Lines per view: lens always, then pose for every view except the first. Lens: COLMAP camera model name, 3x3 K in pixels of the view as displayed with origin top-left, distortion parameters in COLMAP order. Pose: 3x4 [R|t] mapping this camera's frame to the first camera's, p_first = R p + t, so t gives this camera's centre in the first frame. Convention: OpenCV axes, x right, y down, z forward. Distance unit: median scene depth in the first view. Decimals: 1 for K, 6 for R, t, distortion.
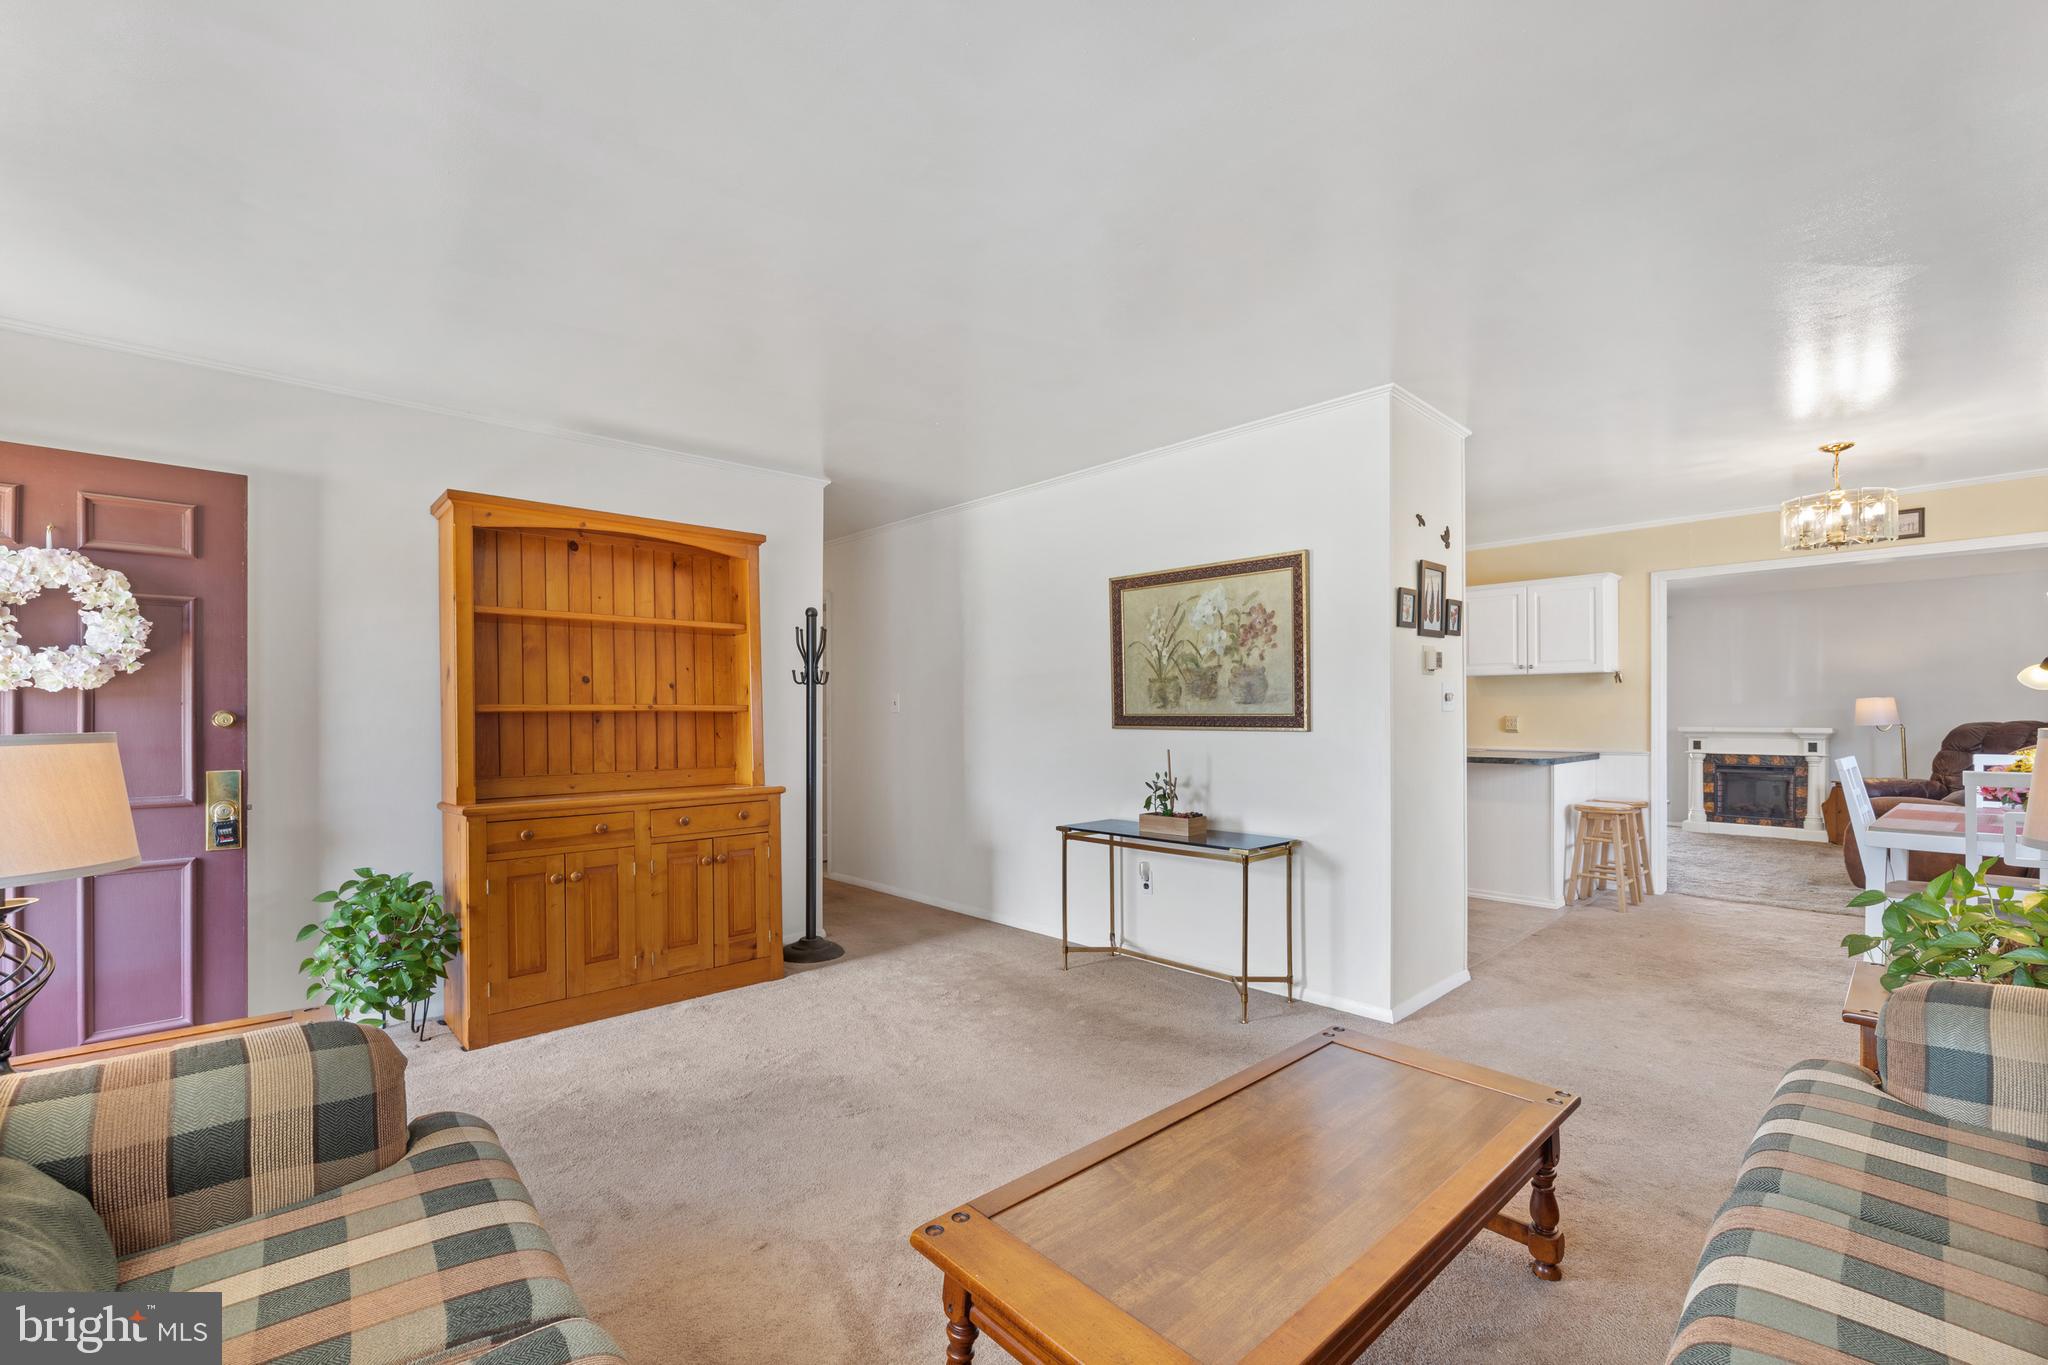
lens RADIAL K [[893.6, 0, 1018.6], [0, 893.6, 701.7], [0, 0, 1]] dist [0.003636, -0.000400]
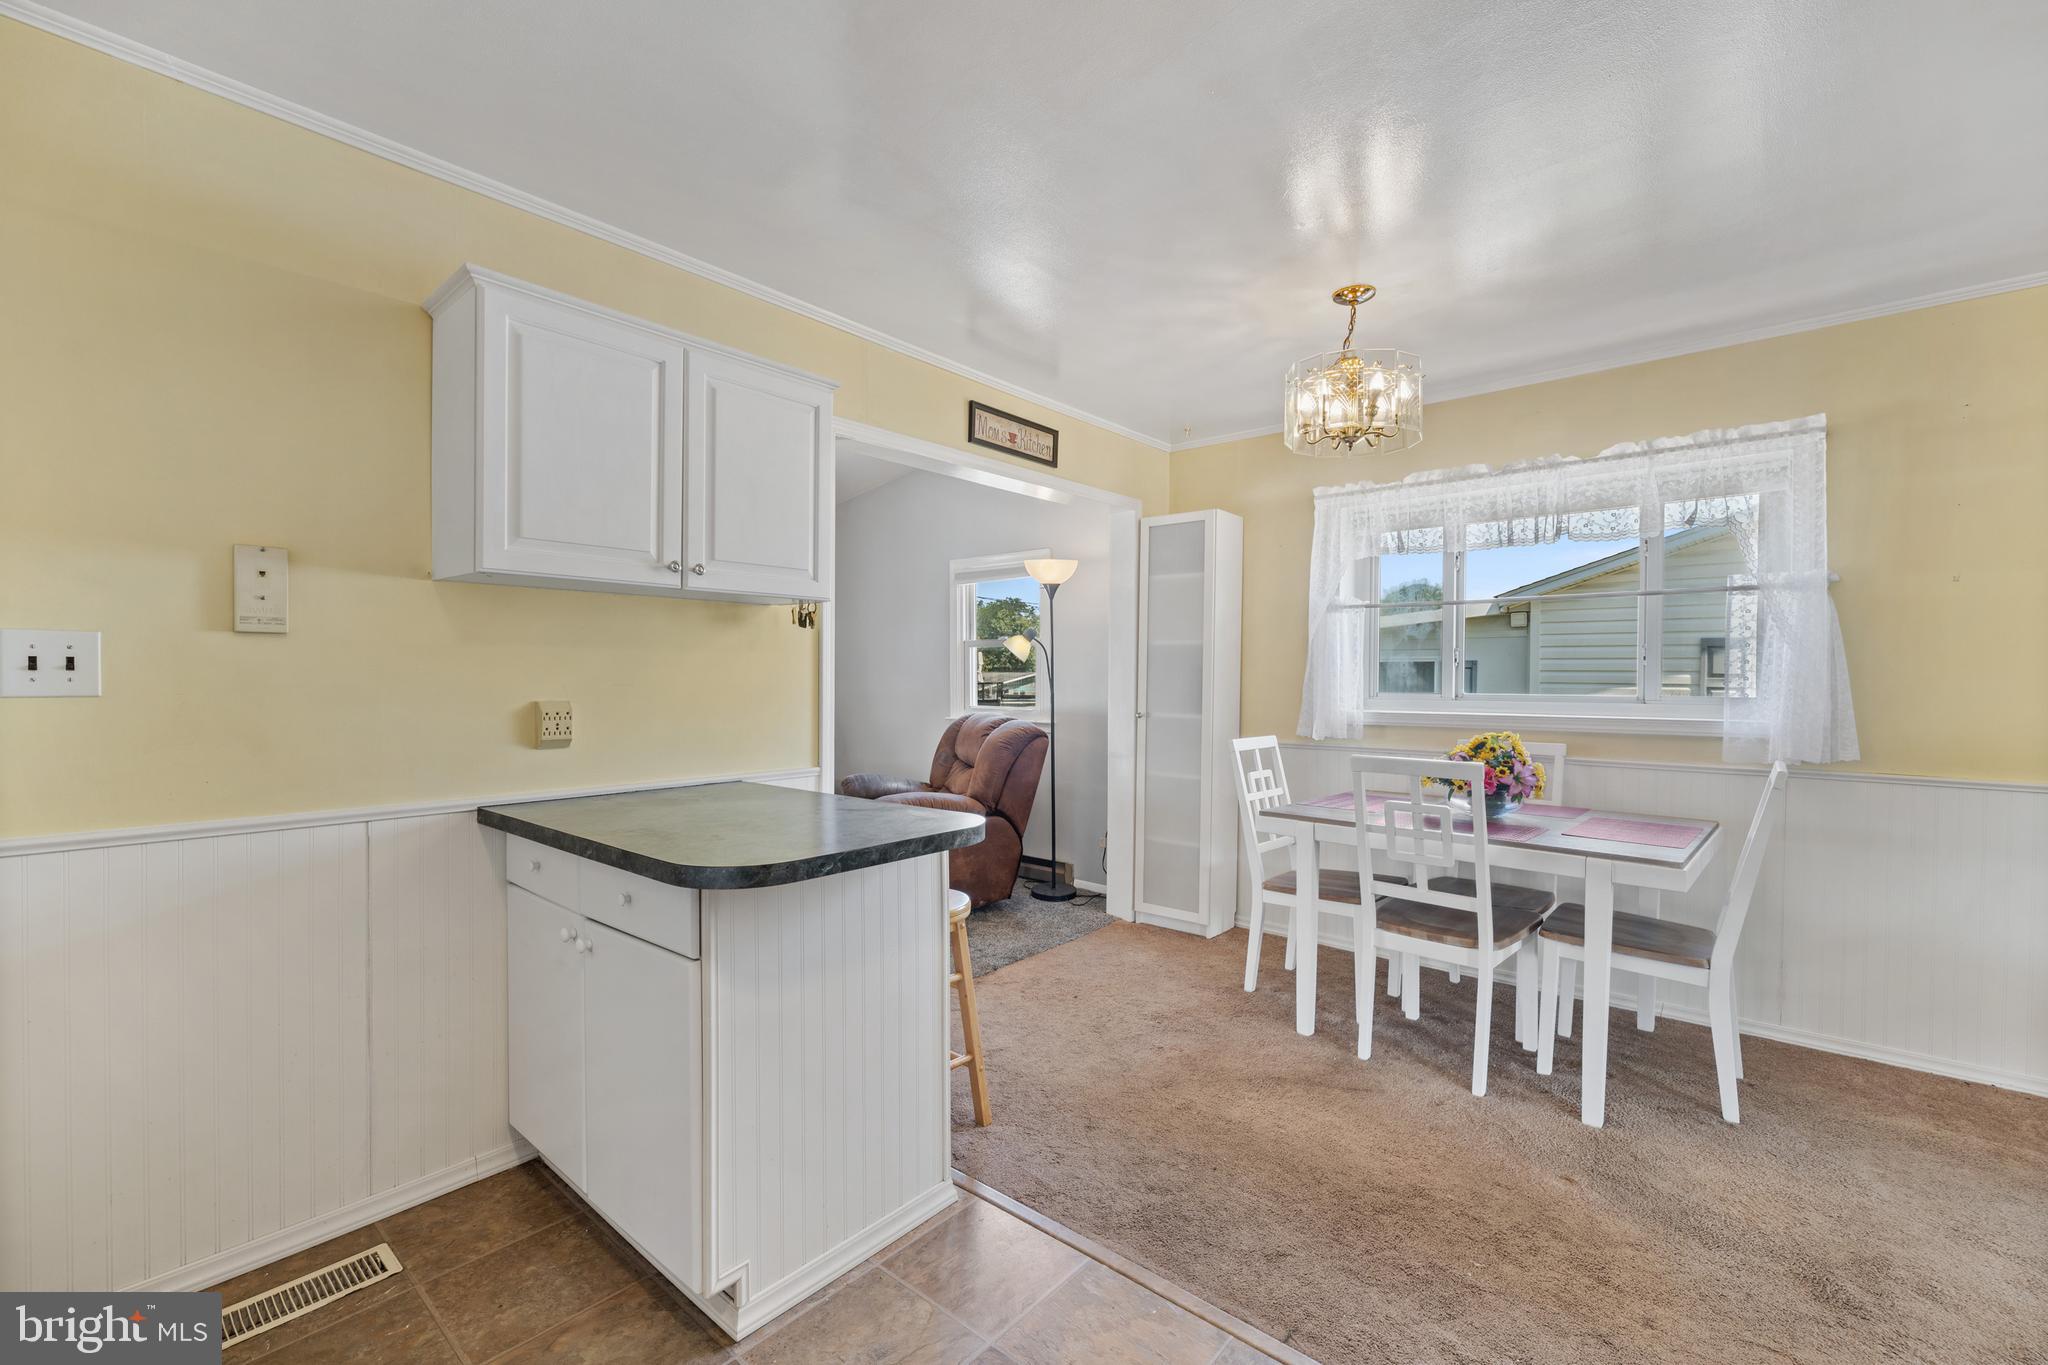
lens RADIAL K [[893.6, 0, 1018.6], [0, 893.6, 701.7], [0, 0, 1]] dist [0.003636, -0.000400]
pose [[-0.084420, -0.023126, 0.996162, 0.279427], [-0.014654, 0.999651, 0.021965, 0.010584], [-0.996322, -0.012743, -0.084730, 1.393272]]
